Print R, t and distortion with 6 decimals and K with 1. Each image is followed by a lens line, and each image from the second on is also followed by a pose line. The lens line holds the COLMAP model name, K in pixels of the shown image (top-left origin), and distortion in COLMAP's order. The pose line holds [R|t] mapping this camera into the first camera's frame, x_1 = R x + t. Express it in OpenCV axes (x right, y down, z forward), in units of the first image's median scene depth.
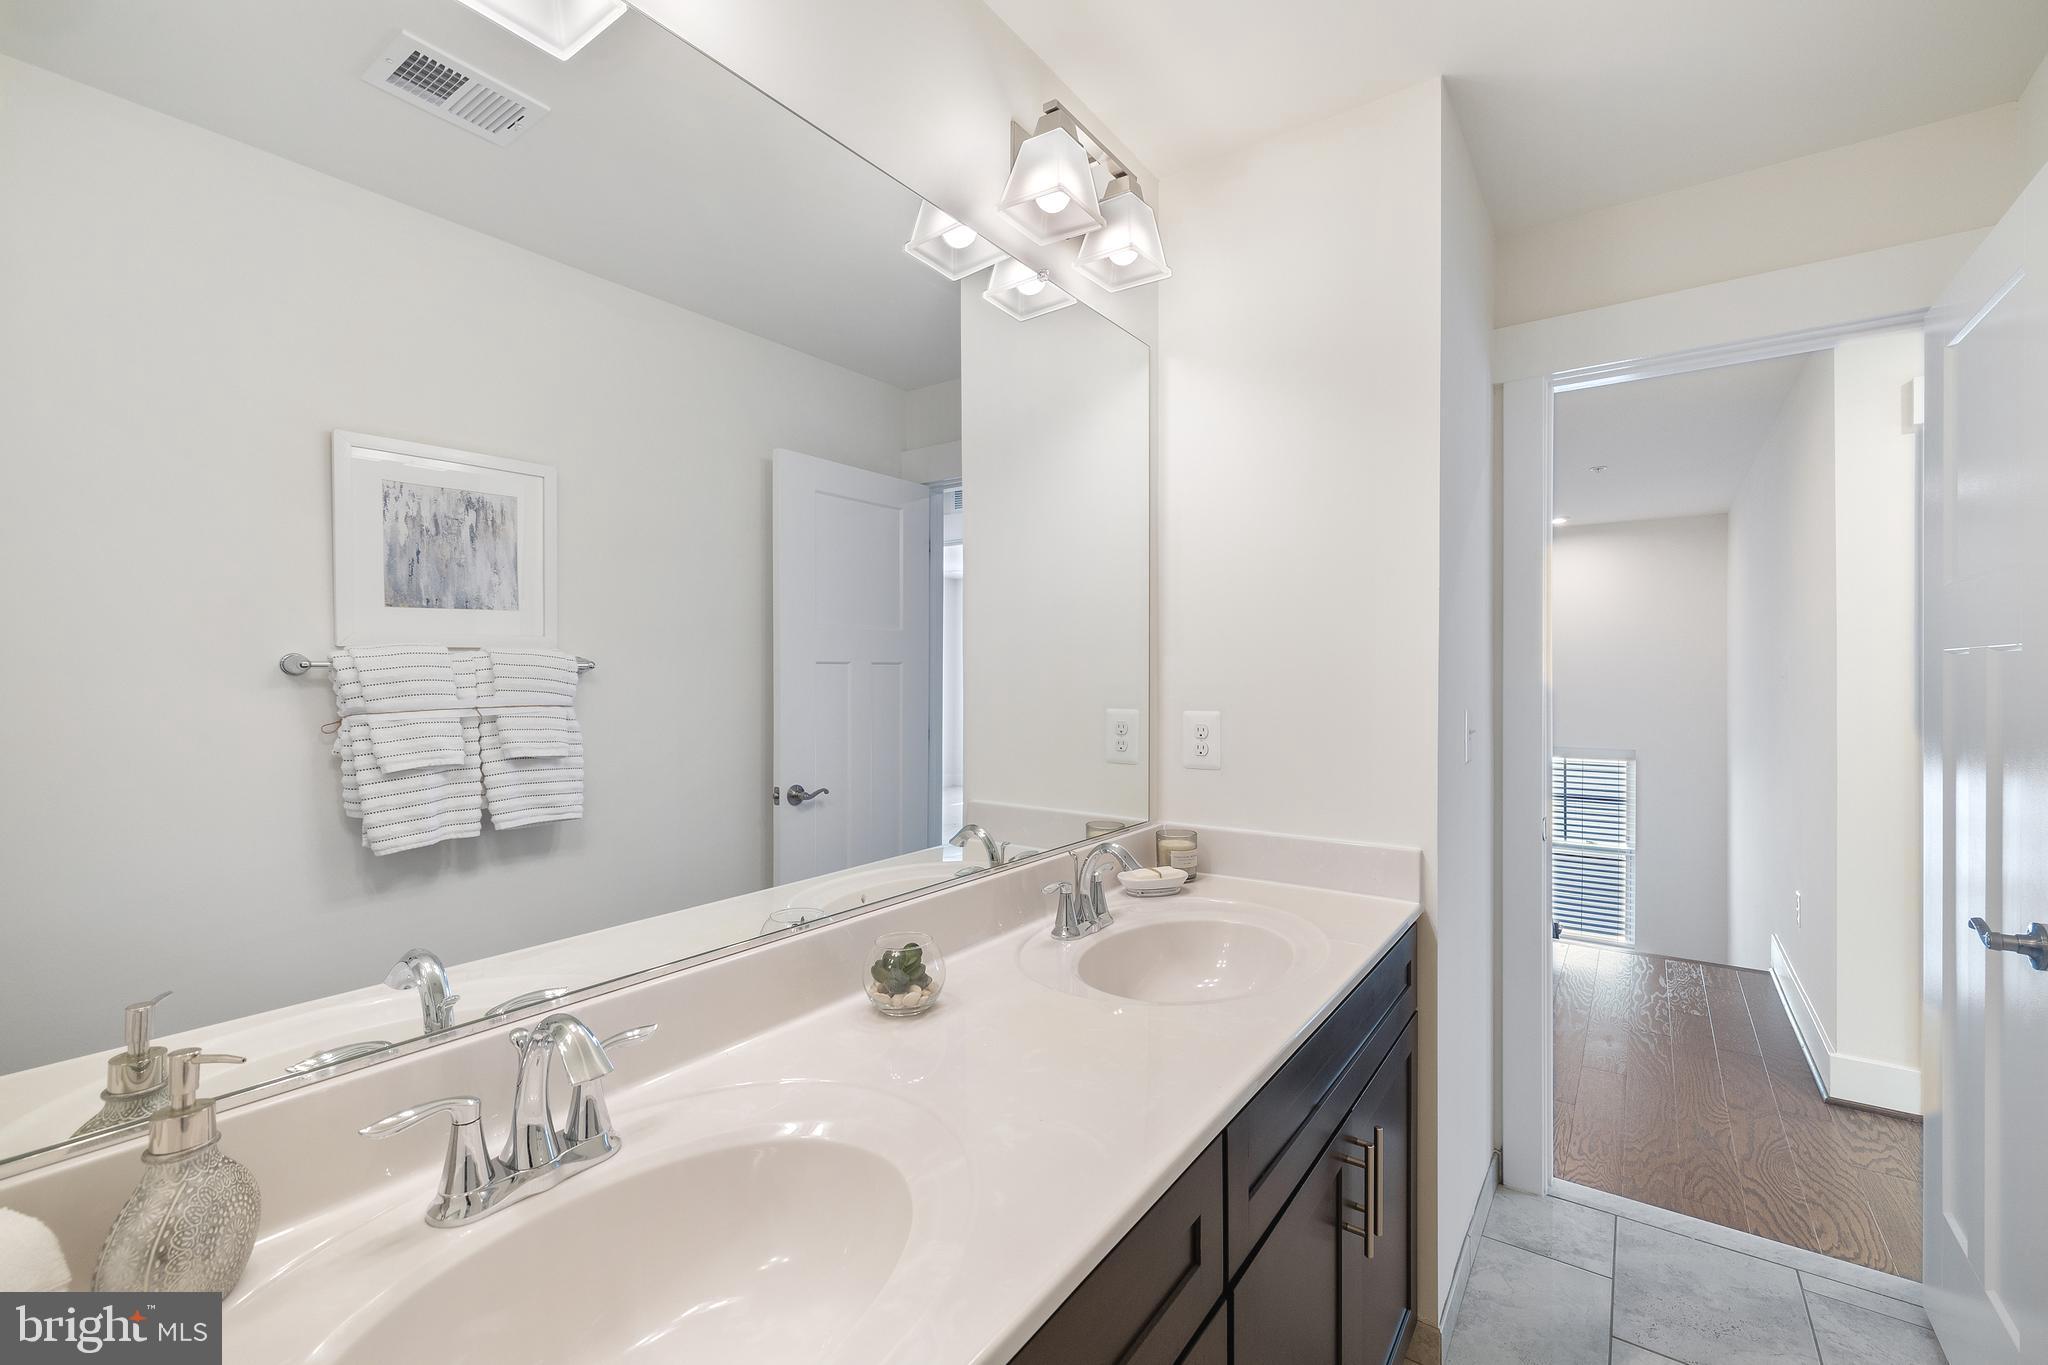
lens RADIAL K [[868.8, 0, 1029.4], [0, 868.8, 693.6], [0, 0, 1]] dist [-0.006719, 0.000564]
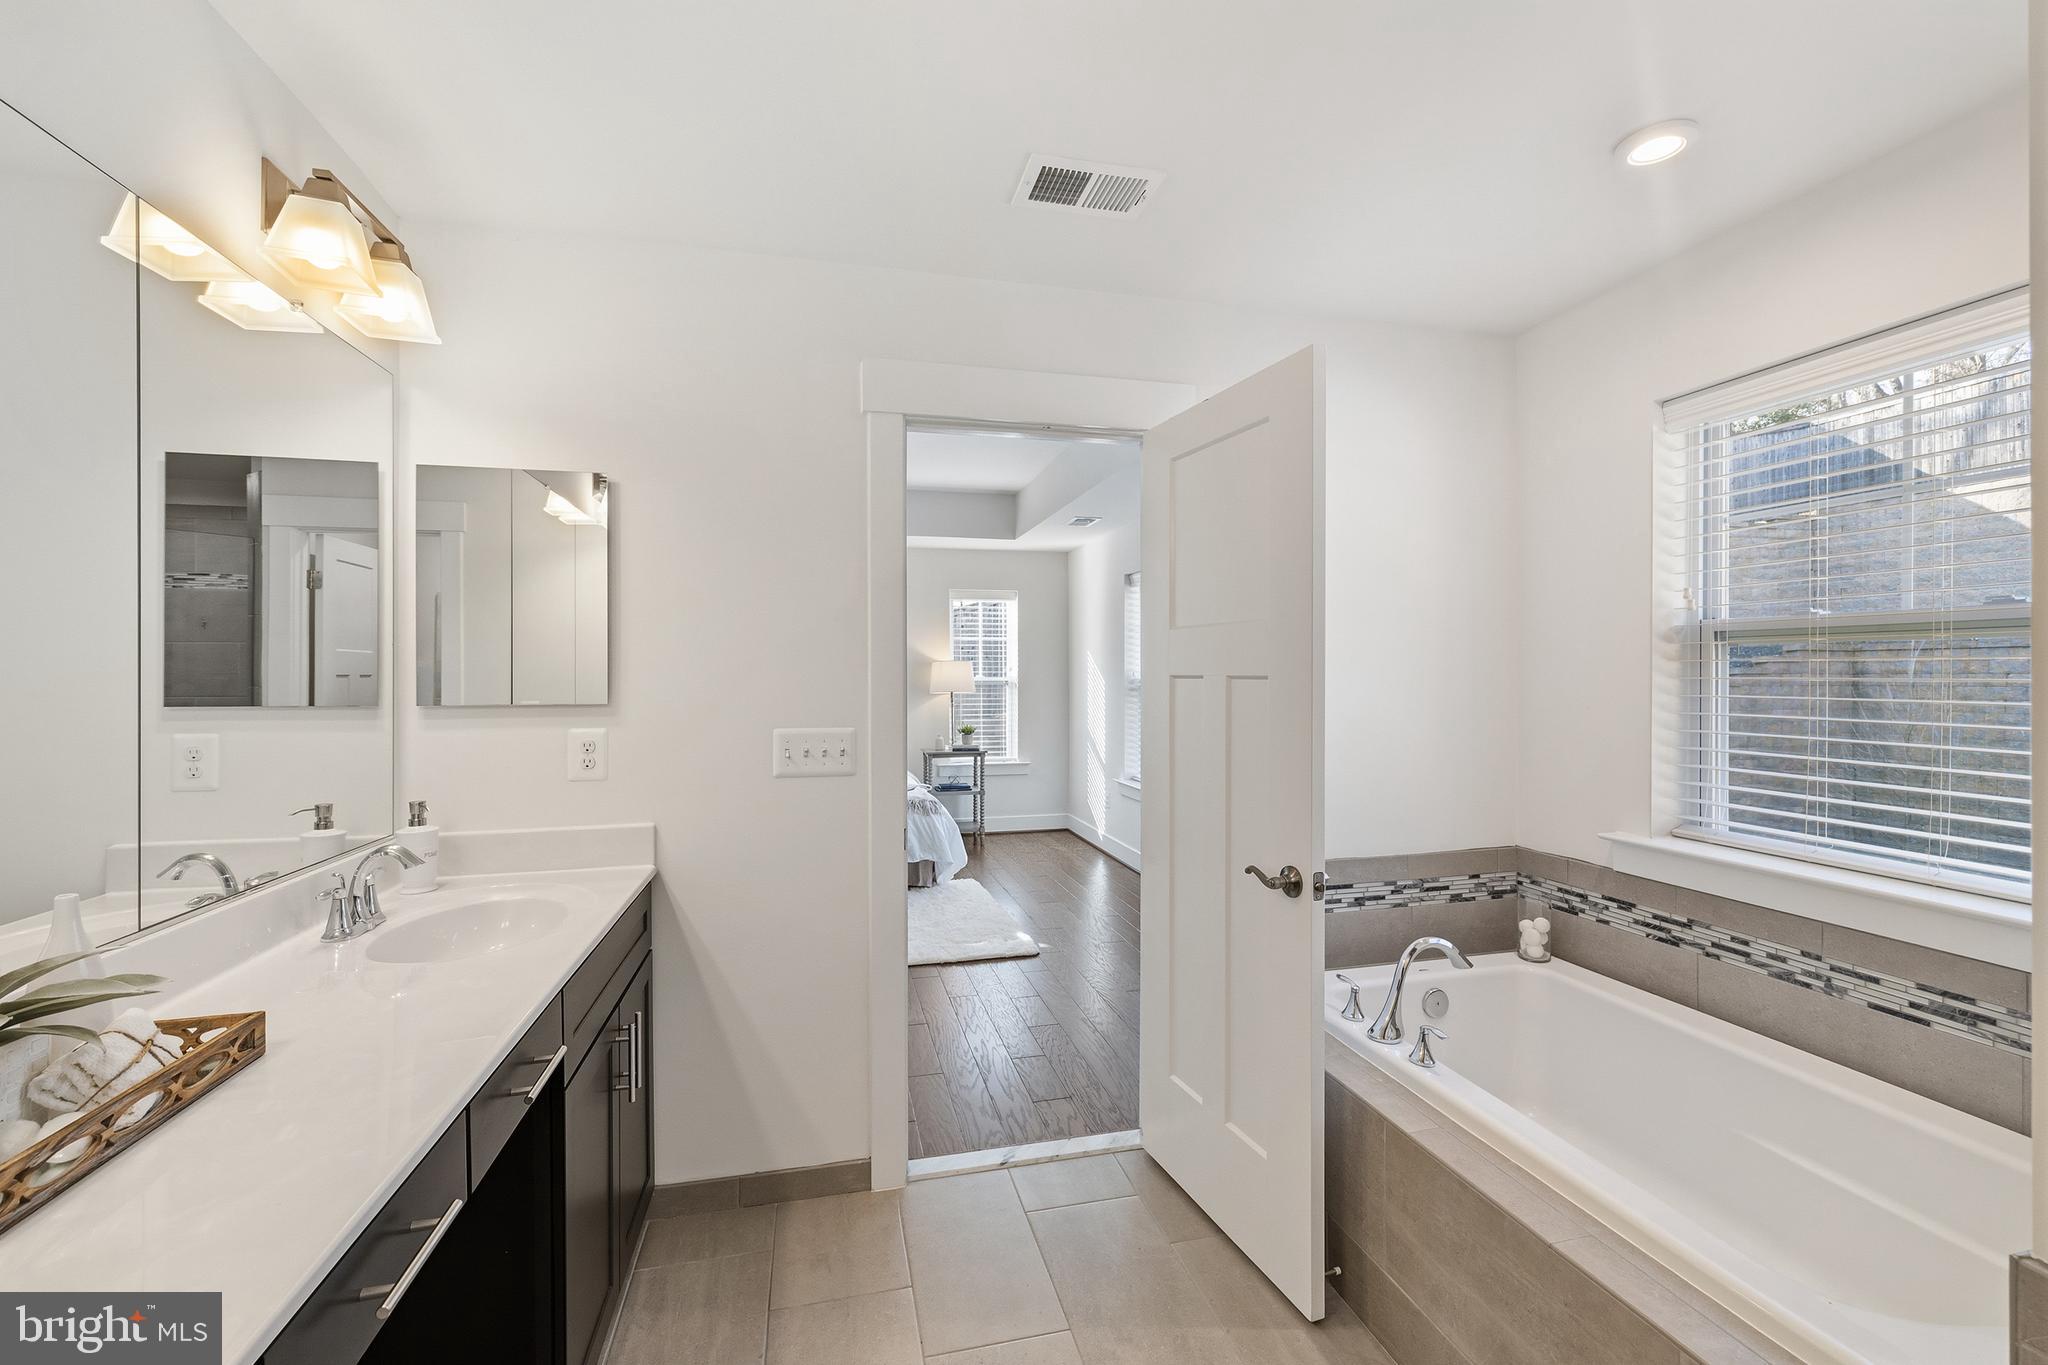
lens RADIAL K [[871.8, 0, 1015.3], [0, 871.8, 689.2], [0, 0, 1]] dist [0.004419, 0.000396]
pose [[0.664340, -0.004290, 0.747418, -0.204792], [0.010646, 0.999936, -0.003724, -0.015928], [-0.747354, 0.010431, 0.664344, -0.339930]]
